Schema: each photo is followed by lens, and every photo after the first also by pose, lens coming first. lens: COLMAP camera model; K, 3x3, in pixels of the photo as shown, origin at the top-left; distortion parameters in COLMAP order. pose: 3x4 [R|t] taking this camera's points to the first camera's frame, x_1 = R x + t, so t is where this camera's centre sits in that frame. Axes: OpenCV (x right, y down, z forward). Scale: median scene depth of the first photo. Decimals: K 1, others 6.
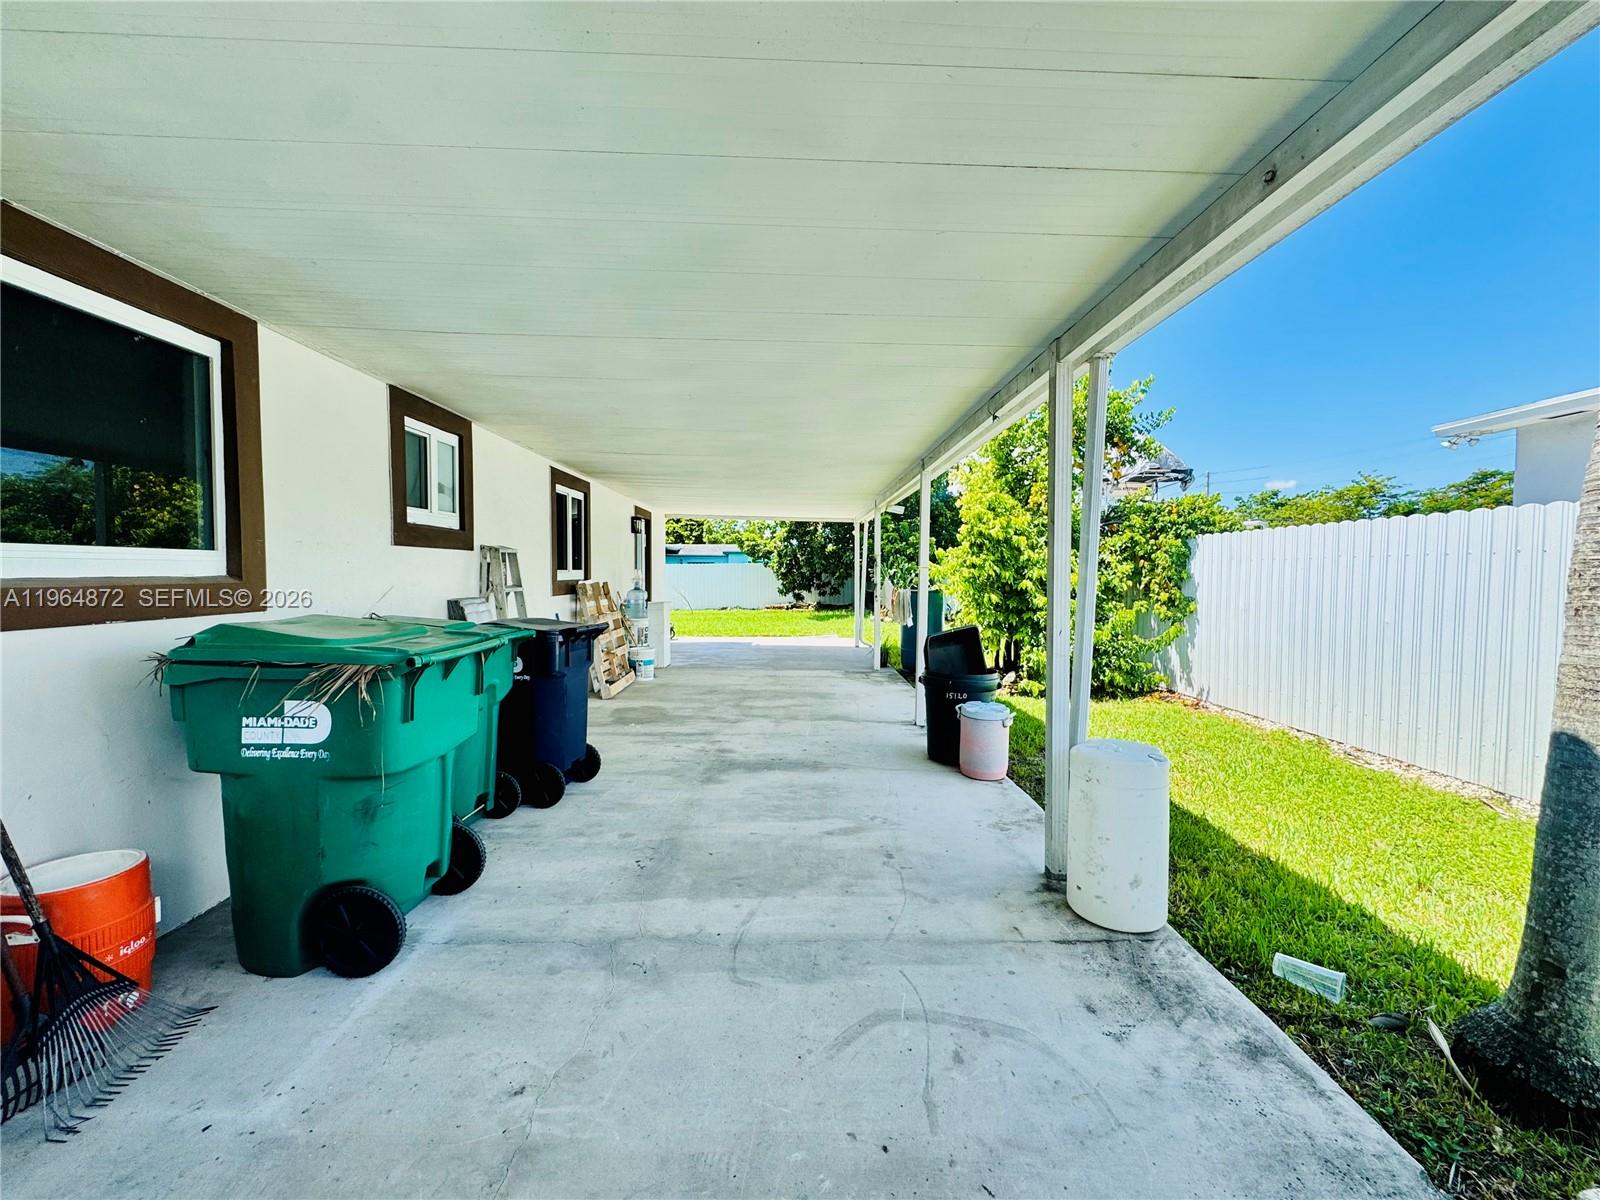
lens RADIAL K [[639.3, 0, 800.5], [0, 639.3, 599.0], [0, 0, 1]] dist [0.003687, 0.000482]
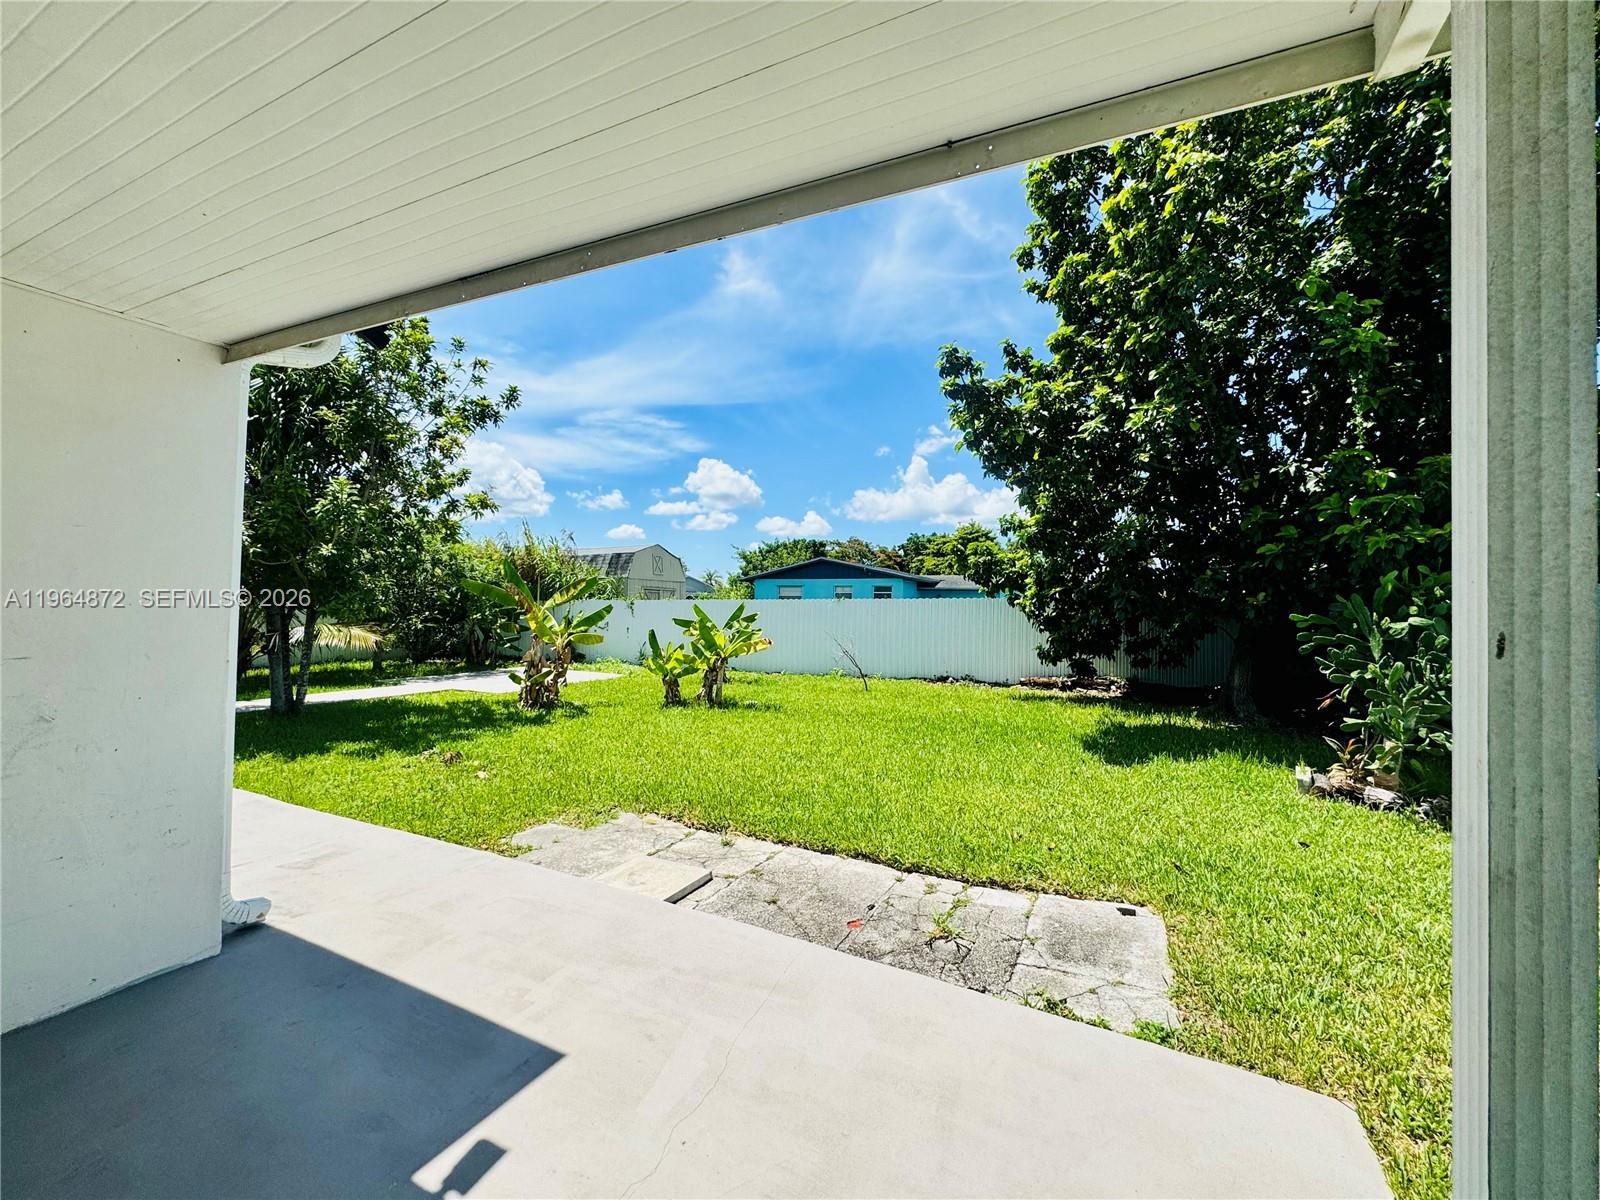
lens RADIAL K [[639.3, 0, 803.2], [0, 639.3, 599.1], [0, 0, 1]] dist [0.003687, 0.000482]
pose [[0.885850, 0.009394, -0.463877, 0.033033], [-0.040983, 0.997471, -0.058064, -0.018494], [0.462159, 0.070447, 0.883995, 0.474883]]
